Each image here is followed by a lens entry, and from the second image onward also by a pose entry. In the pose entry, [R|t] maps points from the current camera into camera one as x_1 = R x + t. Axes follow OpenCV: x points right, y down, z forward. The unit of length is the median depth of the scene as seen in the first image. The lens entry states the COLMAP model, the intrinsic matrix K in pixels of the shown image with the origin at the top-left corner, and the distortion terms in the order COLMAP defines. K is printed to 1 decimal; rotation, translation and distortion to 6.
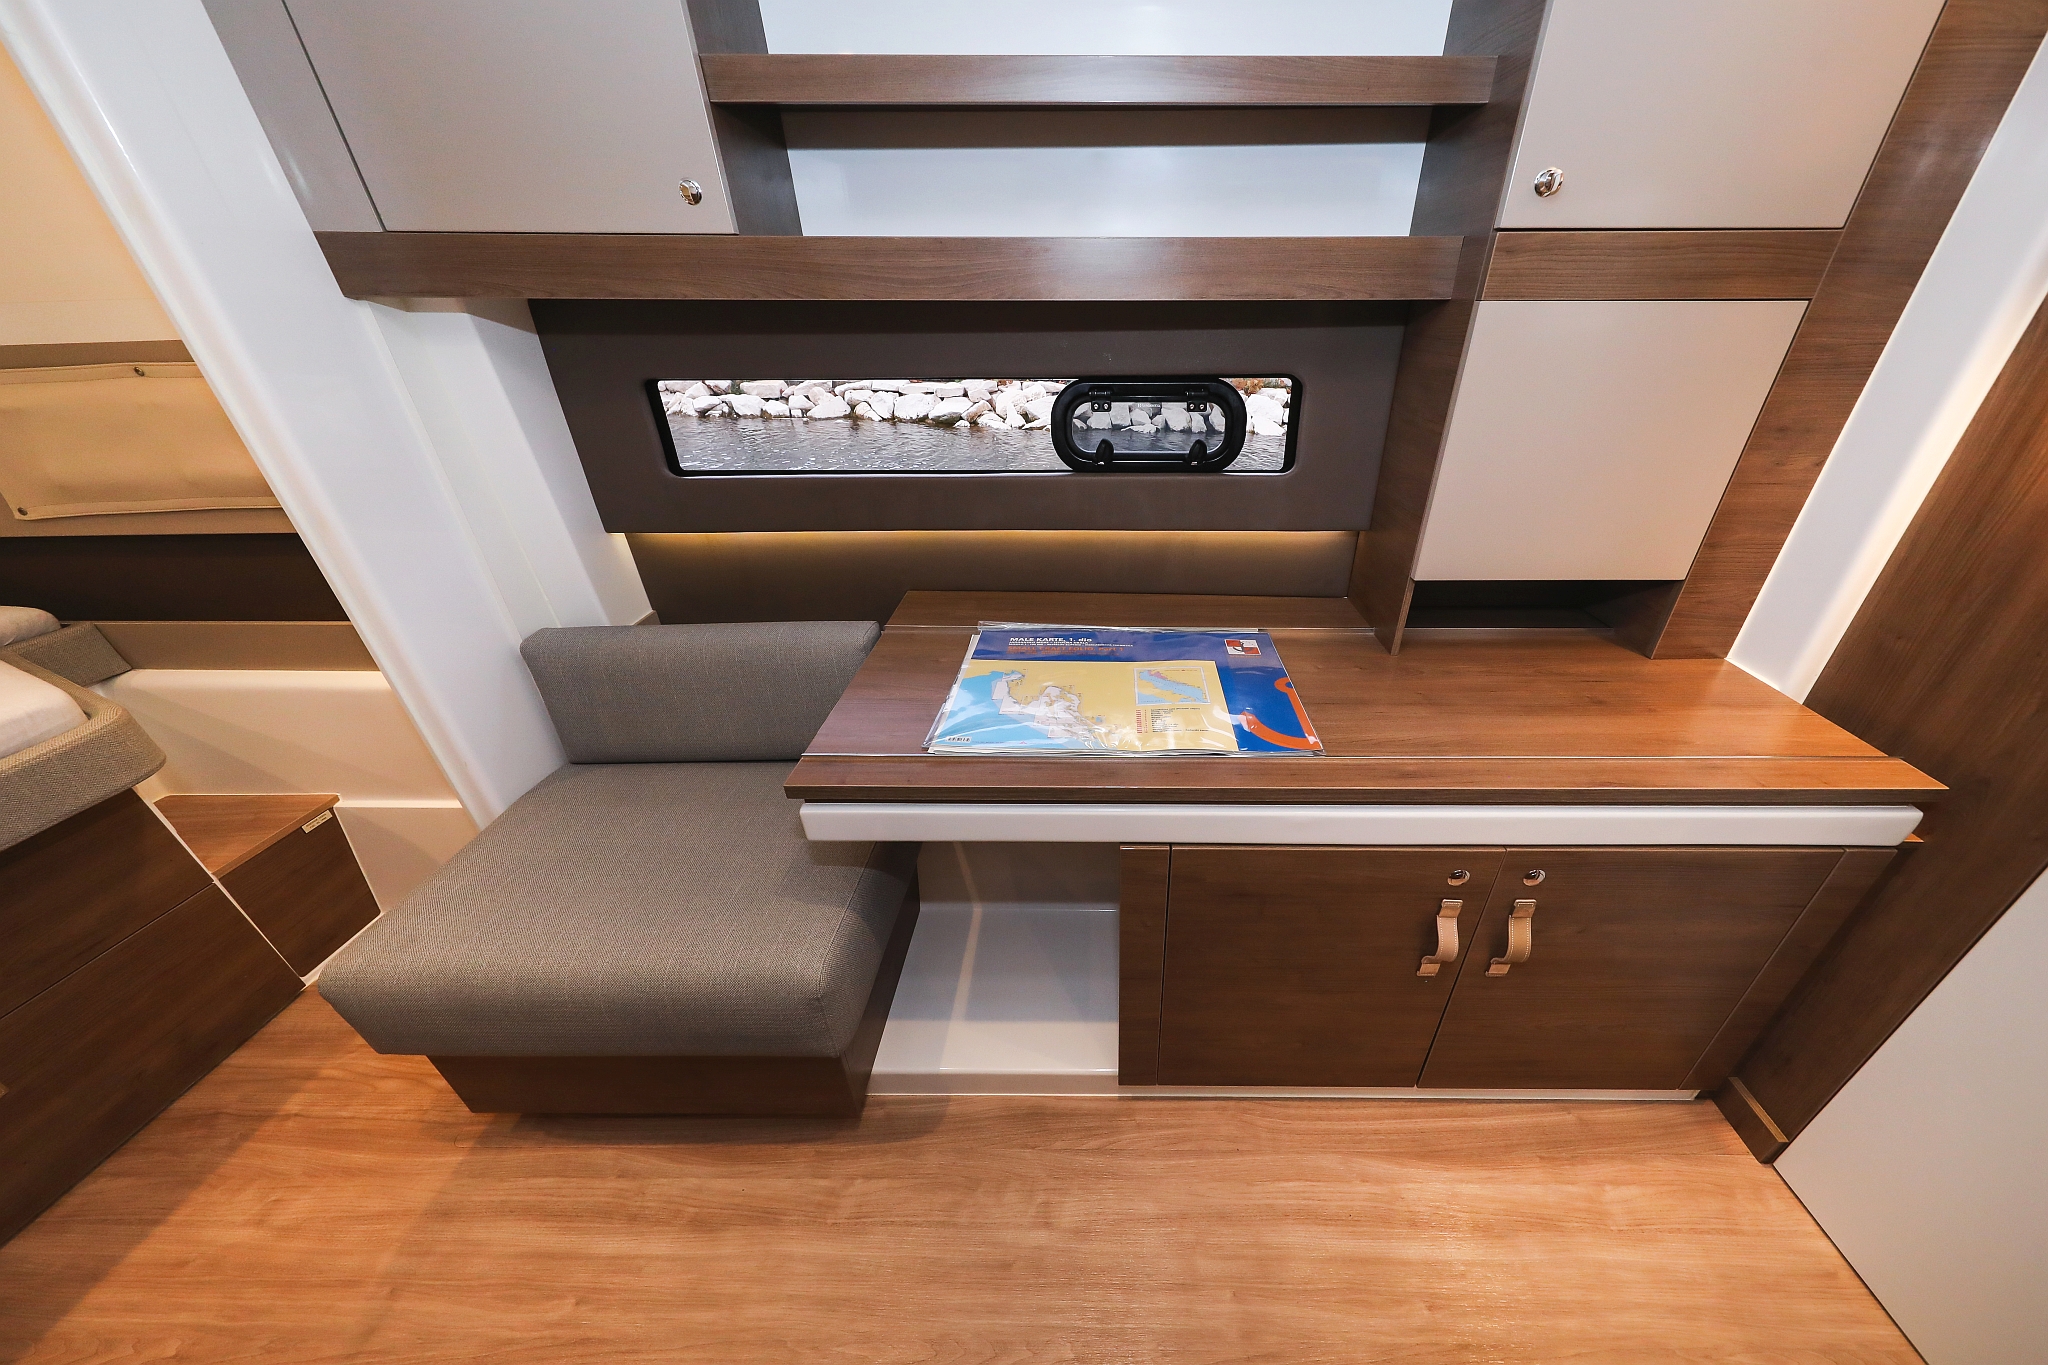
lens RADIAL K [[667.3, 0, 1119.5], [0, 667.3, 685.8], [0, 0, 1]] dist [-0.007247, 0.000032]
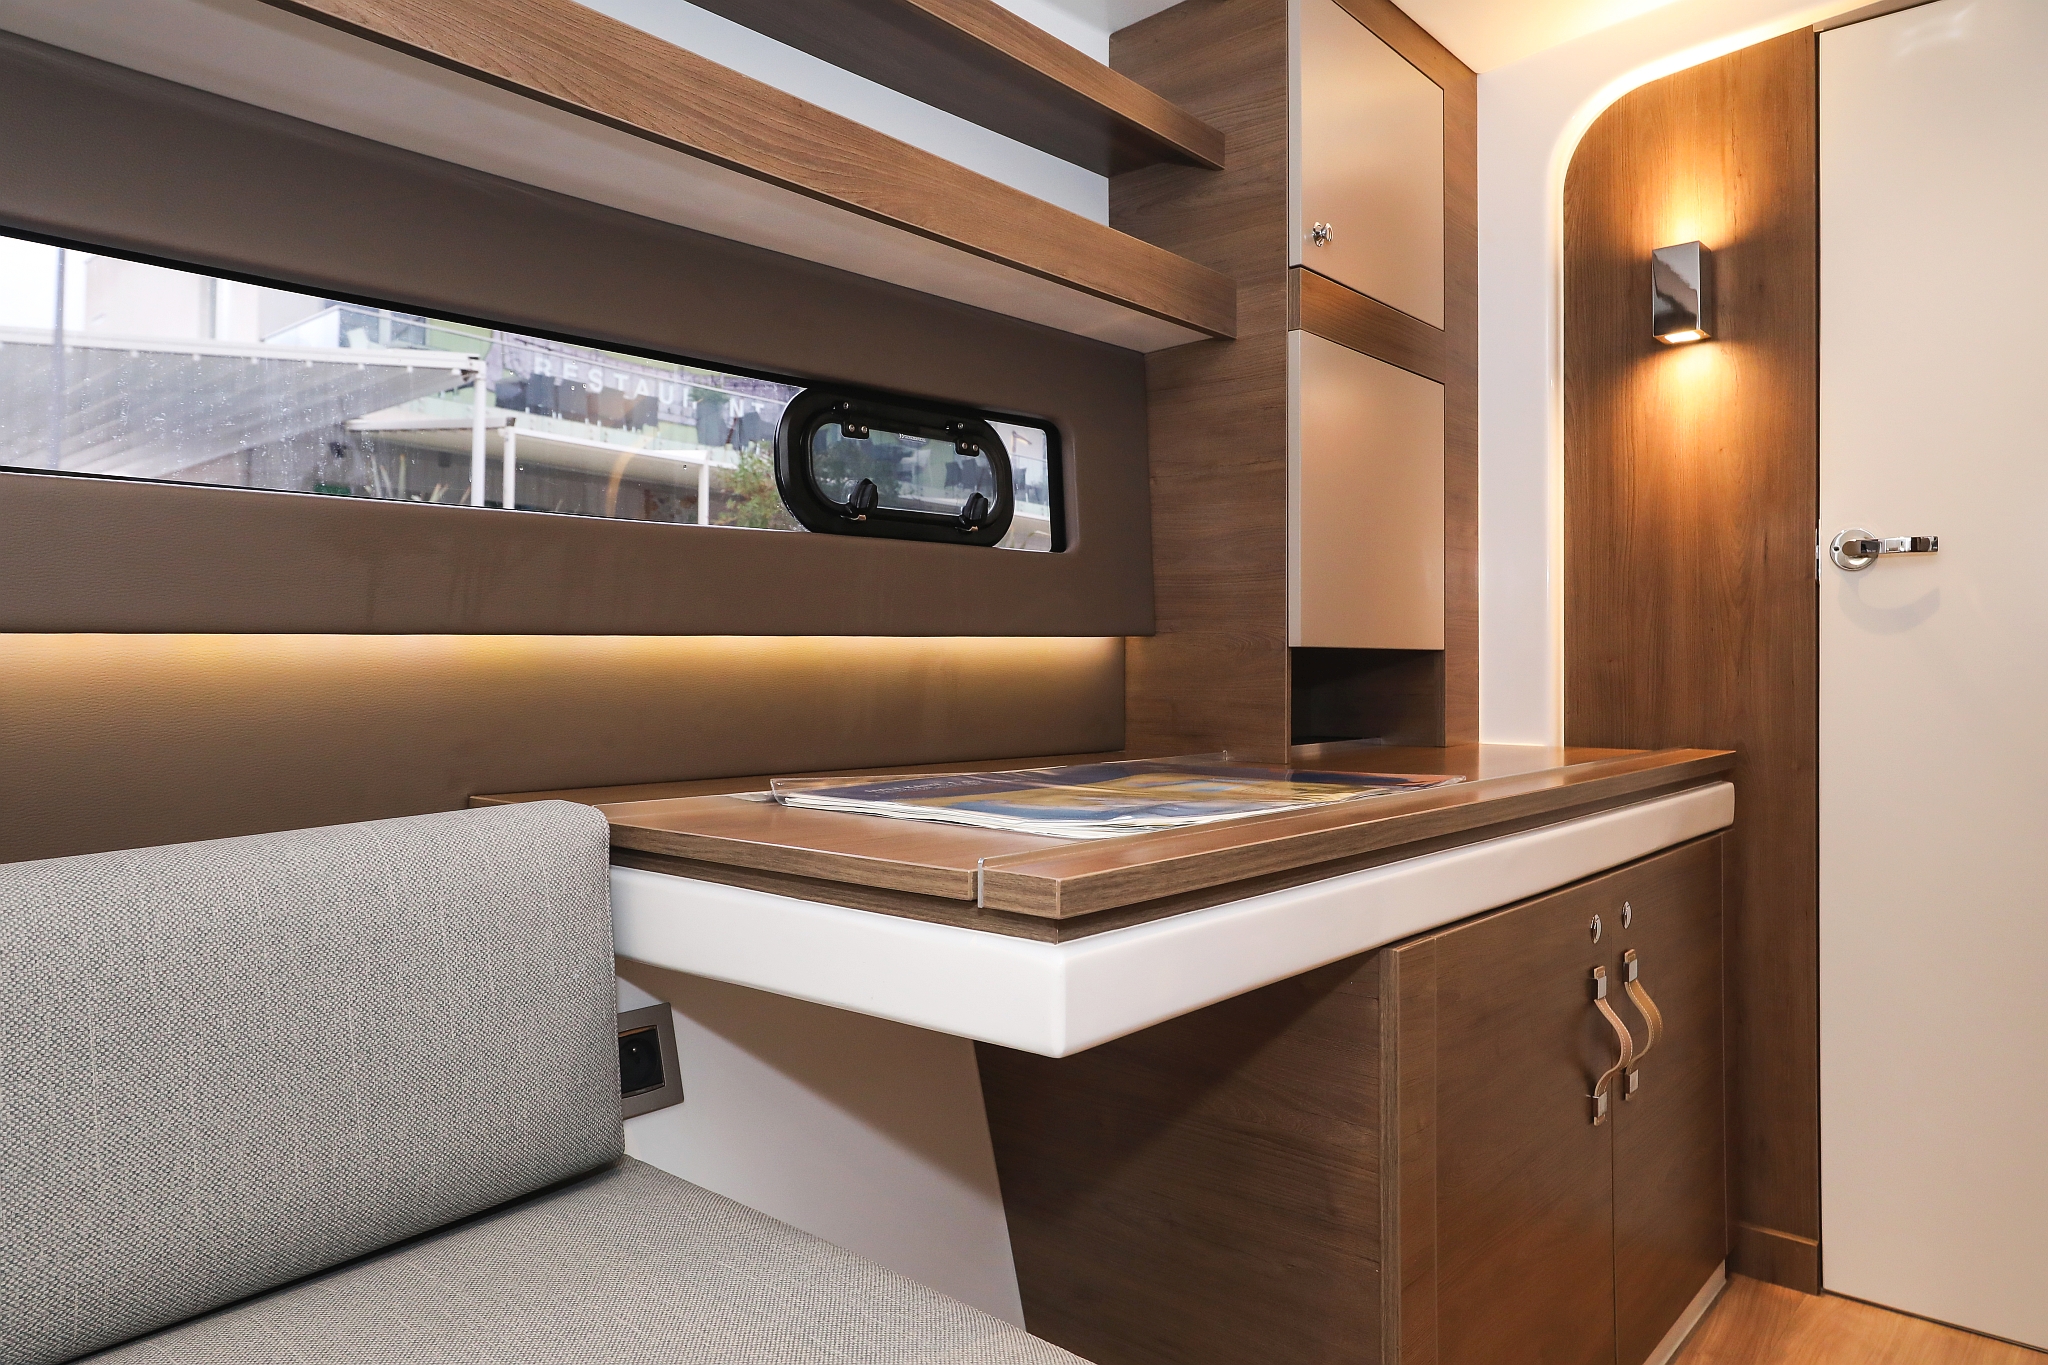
lens RADIAL K [[1321.2, 0, 1114.5], [0, 1321.2, 635.1], [0, 0, 1]] dist [0.024314, 0.000760]
pose [[0.634090, -0.005228, 0.773242, -0.809198], [0.388701, 0.866609, -0.312891, 0.206884], [-0.668462, 0.498961, 0.551540, 0.280943]]
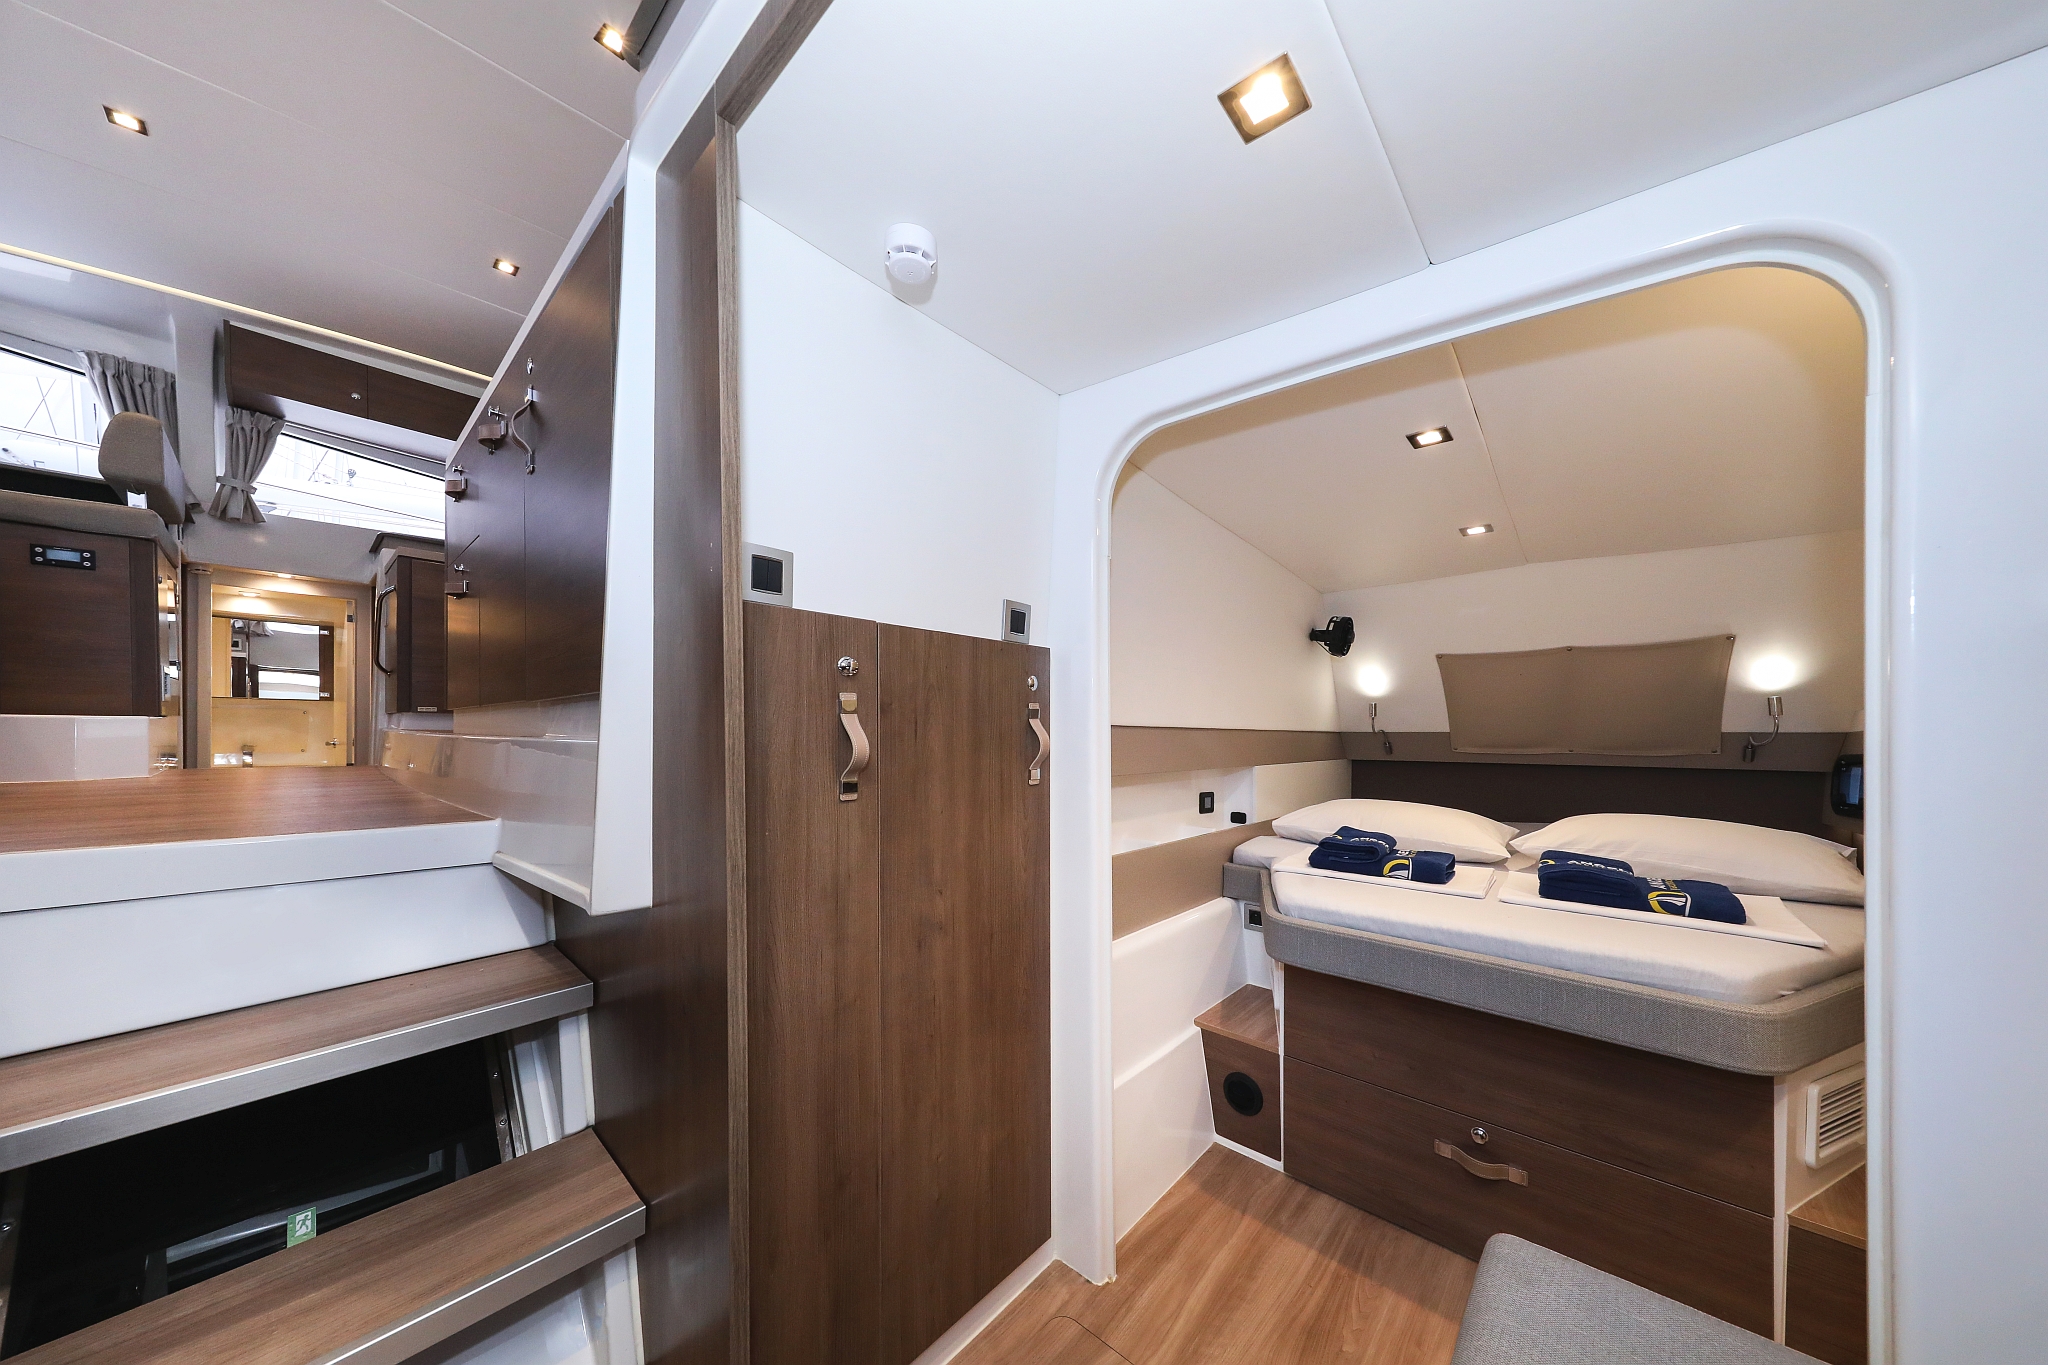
lens RADIAL K [[666.0, 0, 1000.2], [0, 666.0, 722.6], [0, 0, 1]] dist [0.008035, -0.000234]
pose [[-0.689825, -0.025774, -0.723518, 0.051017], [-0.360340, 0.879009, 0.312247, -0.205022], [0.627931, 0.476108, -0.615649, 0.565072]]
